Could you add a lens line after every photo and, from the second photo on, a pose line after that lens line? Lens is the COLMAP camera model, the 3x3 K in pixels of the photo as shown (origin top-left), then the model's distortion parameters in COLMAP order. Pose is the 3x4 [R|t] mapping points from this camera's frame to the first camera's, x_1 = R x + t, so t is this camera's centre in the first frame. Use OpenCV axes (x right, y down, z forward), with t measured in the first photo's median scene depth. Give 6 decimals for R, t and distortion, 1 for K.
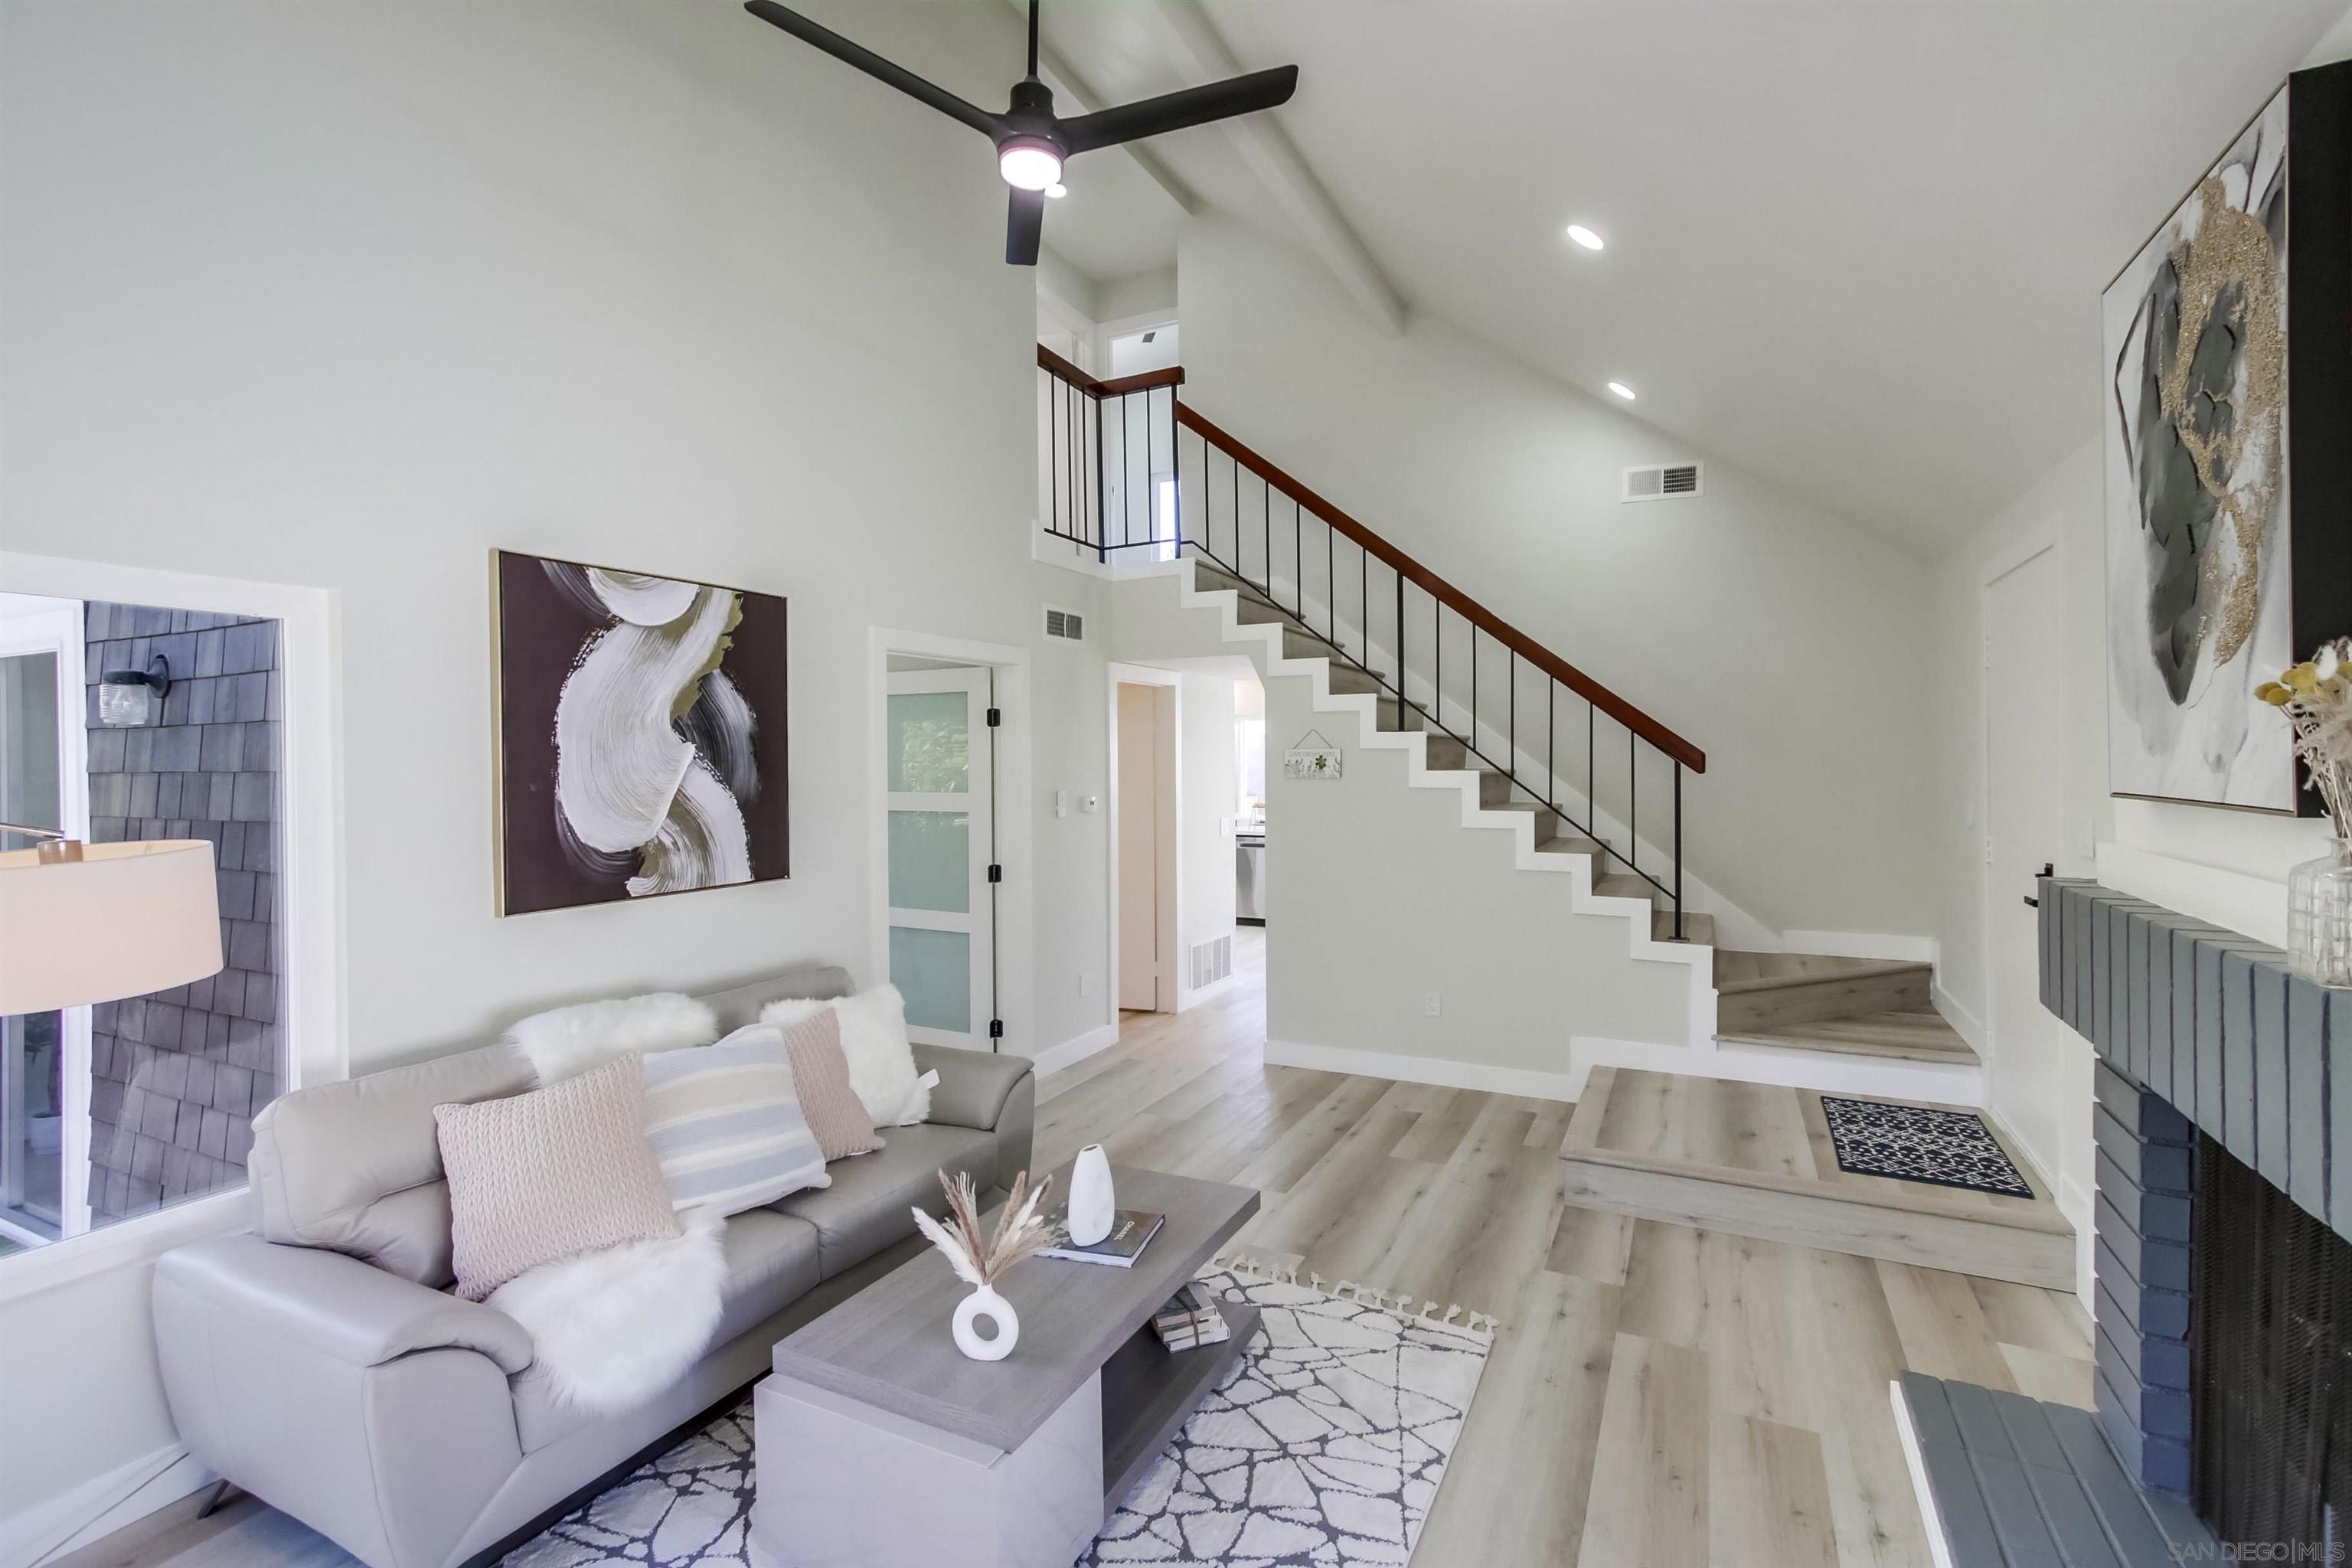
lens RADIAL K [[1057.9, 0, 1182.1], [0, 1057.9, 764.7], [0, 0, 1]] dist [0.000033, 0.003139]
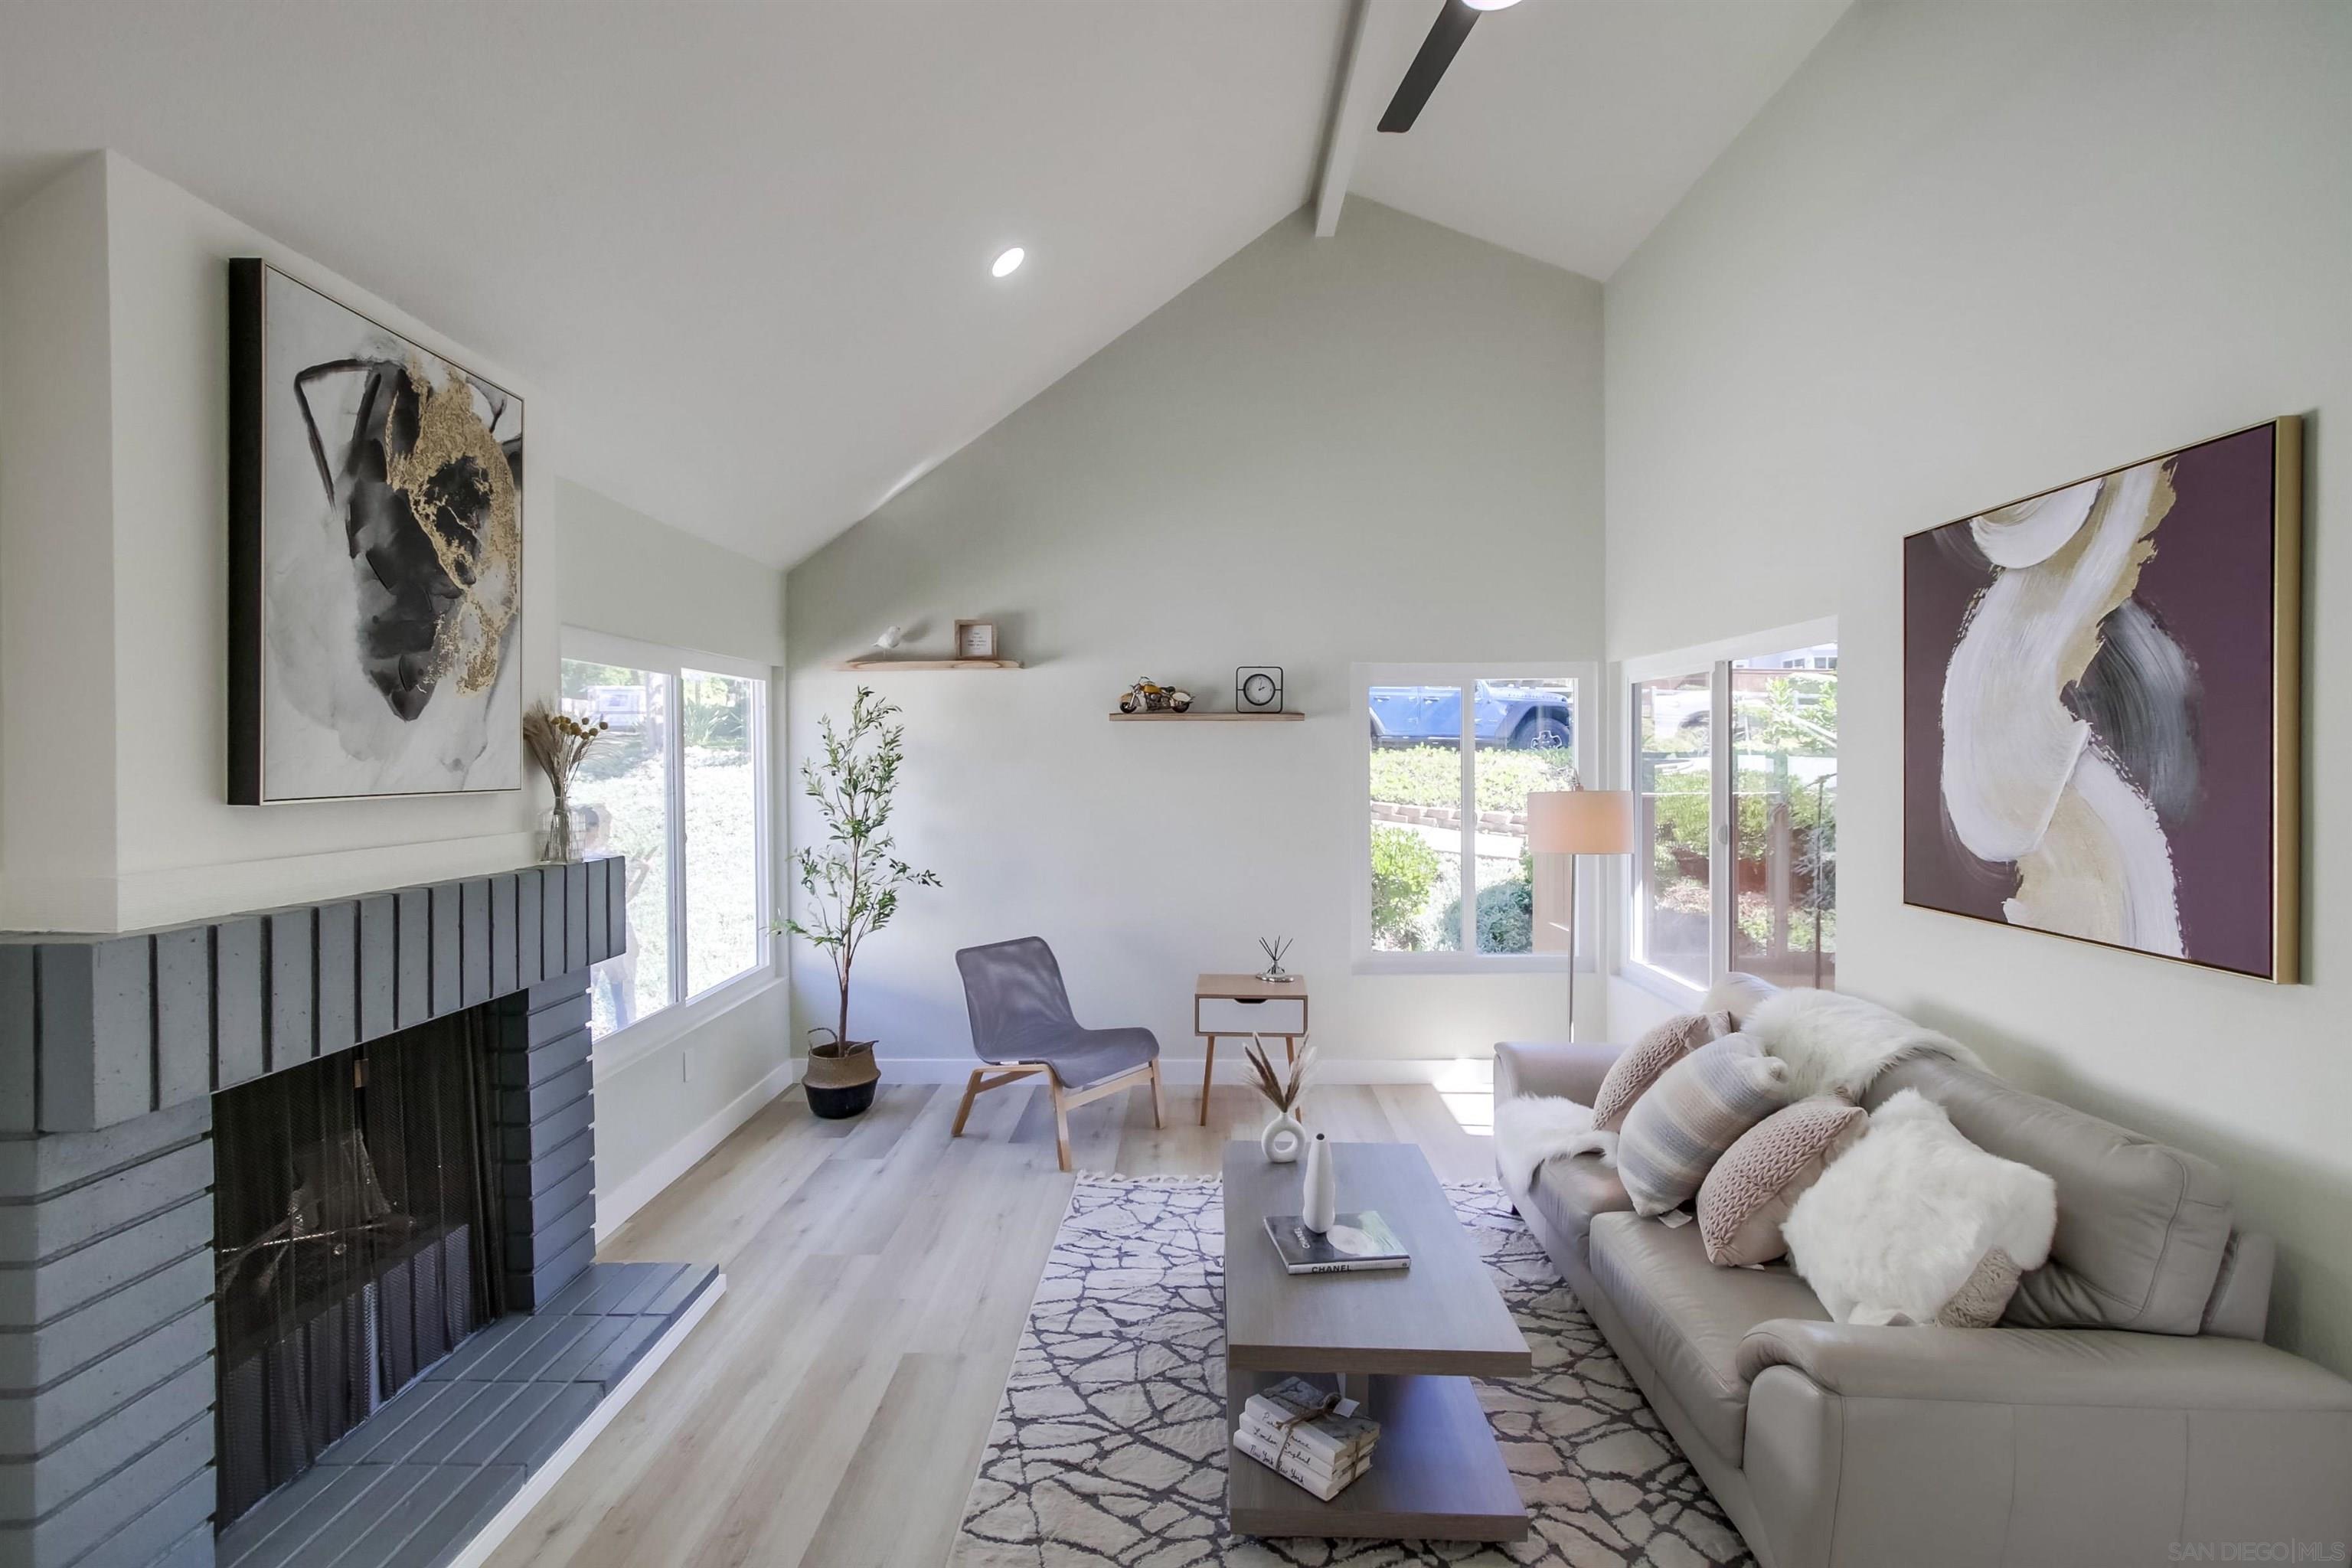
lens RADIAL K [[1057.9, 0, 1182.1], [0, 1057.9, 764.7], [0, 0, 1]] dist [0.000033, 0.003139]
pose [[-0.901411, 0.014631, -0.432717, 0.340880], [0.008210, 0.999827, 0.016702, -0.008694], [0.432886, 0.011503, -0.901375, 1.353259]]
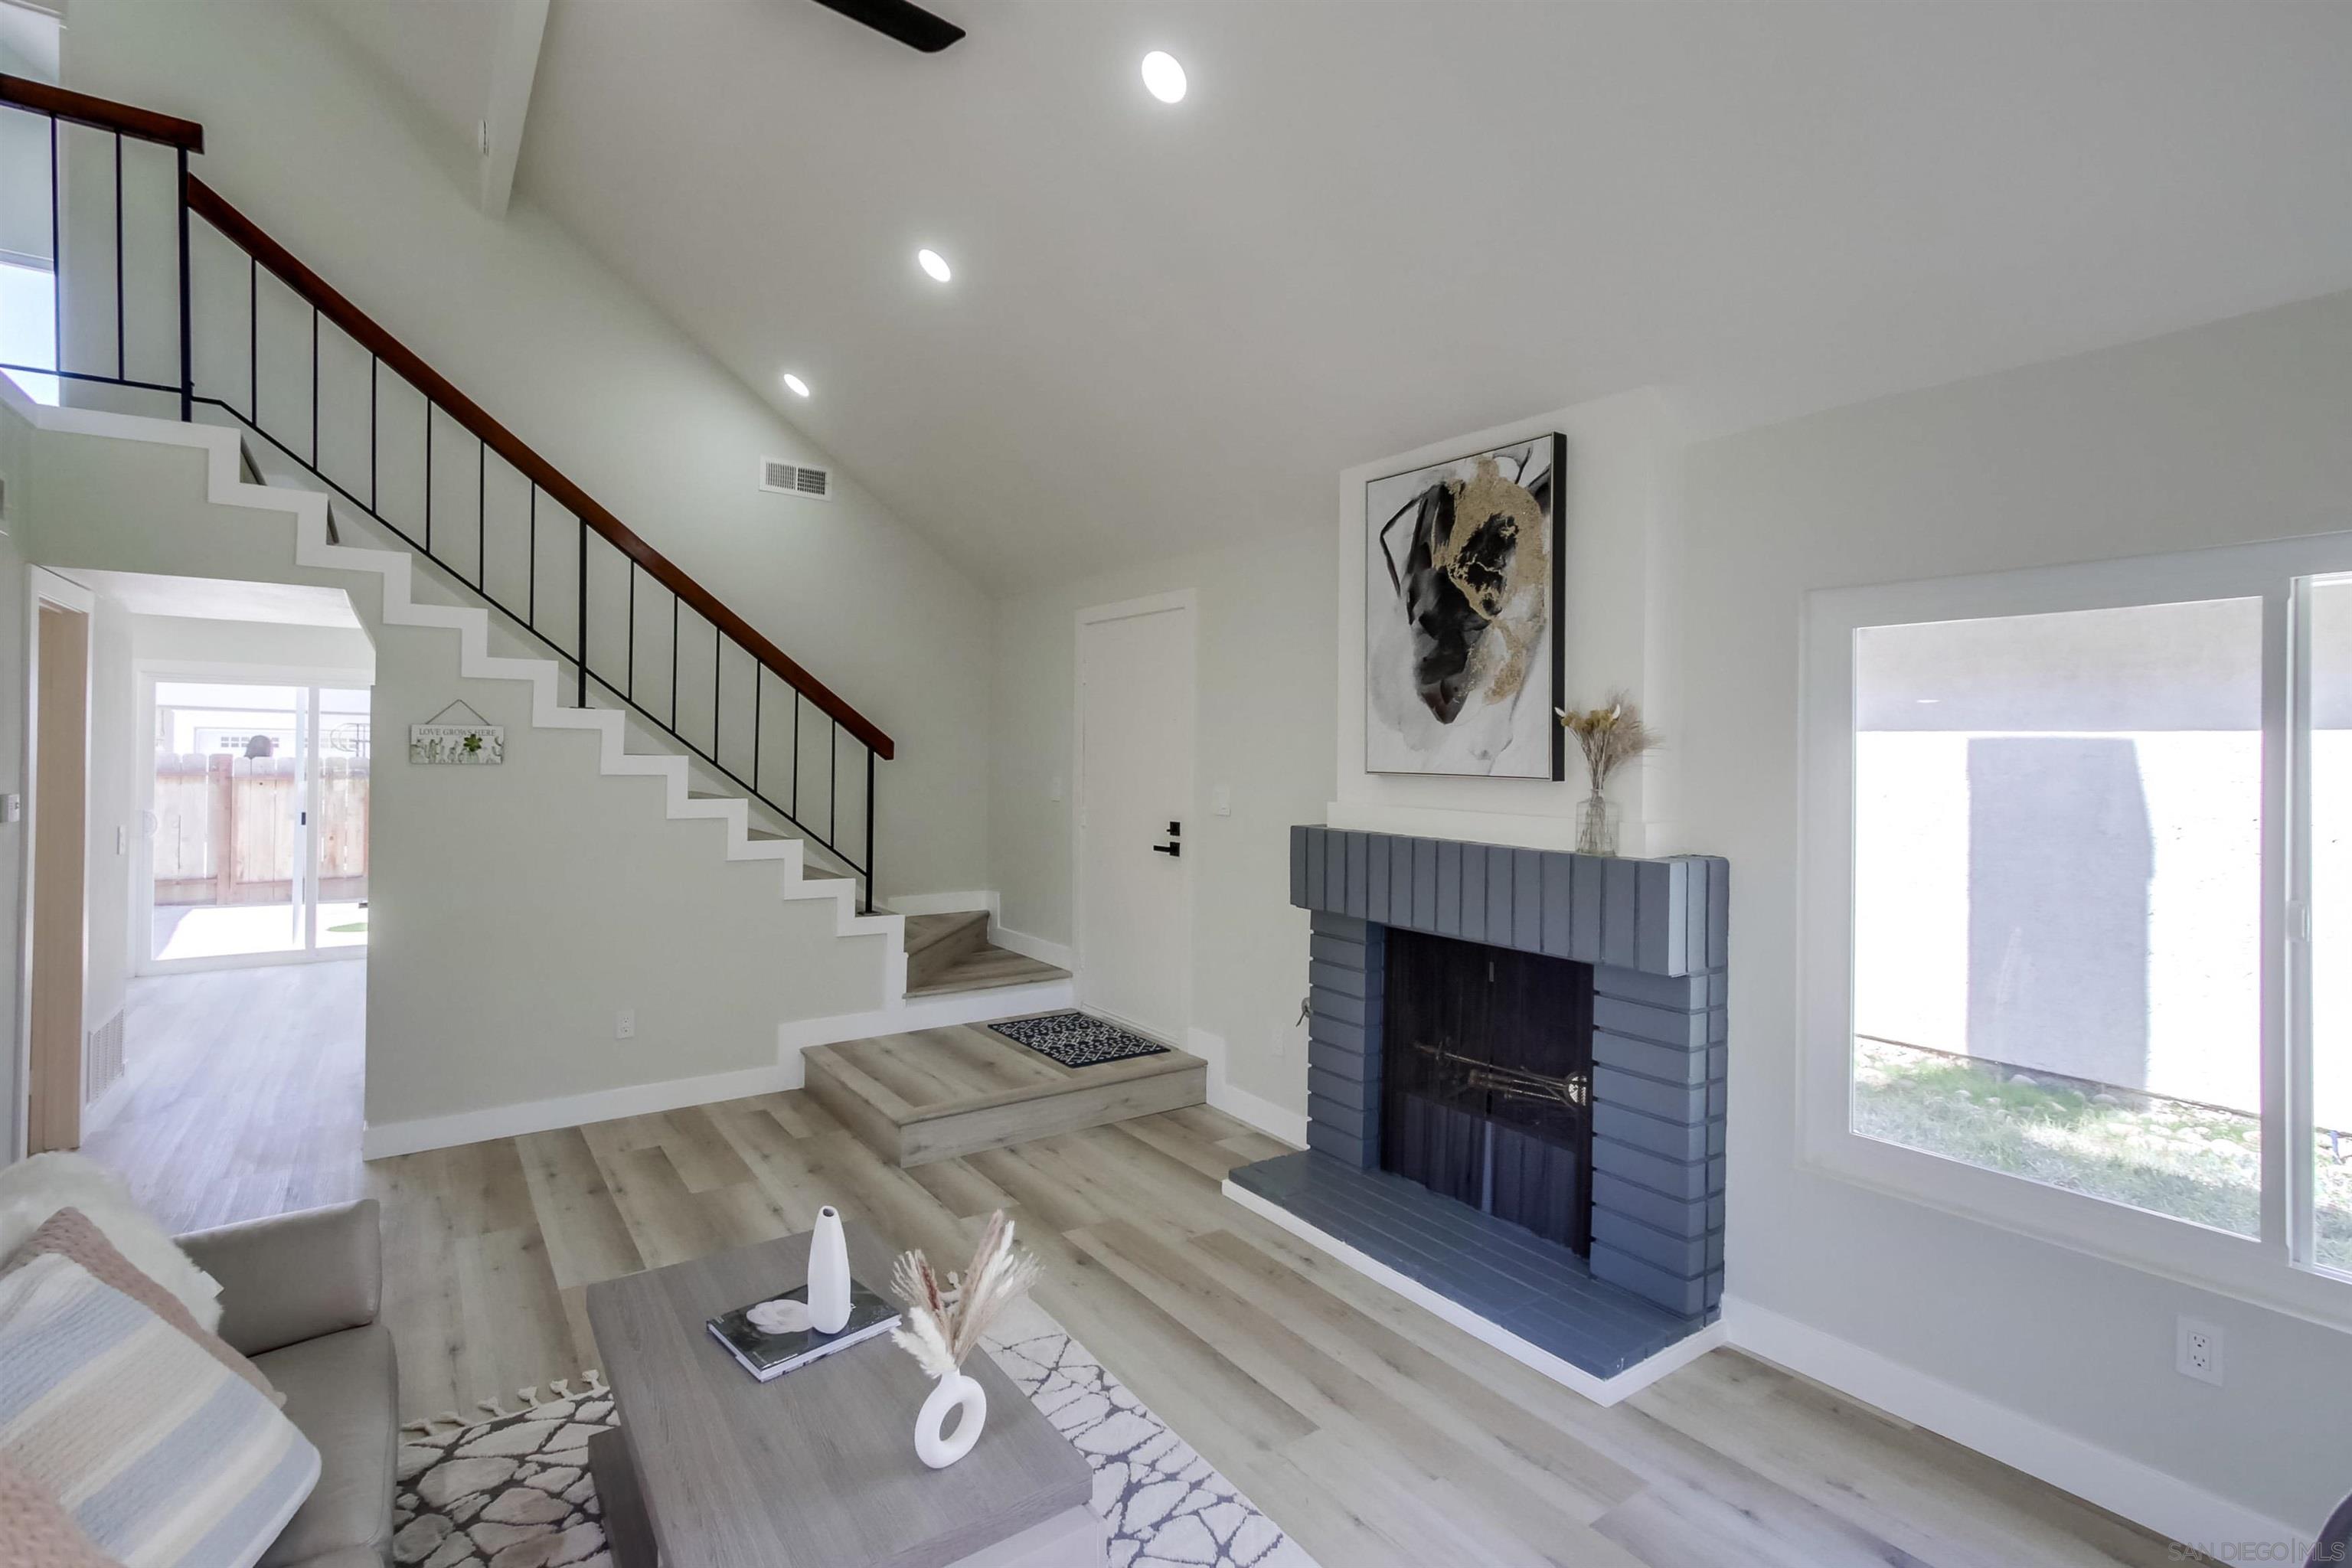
lens RADIAL K [[1098.3, 0, 1181.4], [0, 1098.3, 746.0], [0, 0, 1]] dist [-0.002098, 0.000322]
pose [[0.469065, 0.016917, 0.883001, -0.521126], [-0.011333, 0.999850, -0.013136, 0.007175], [-0.883091, -0.003845, 0.469187, 0.264189]]
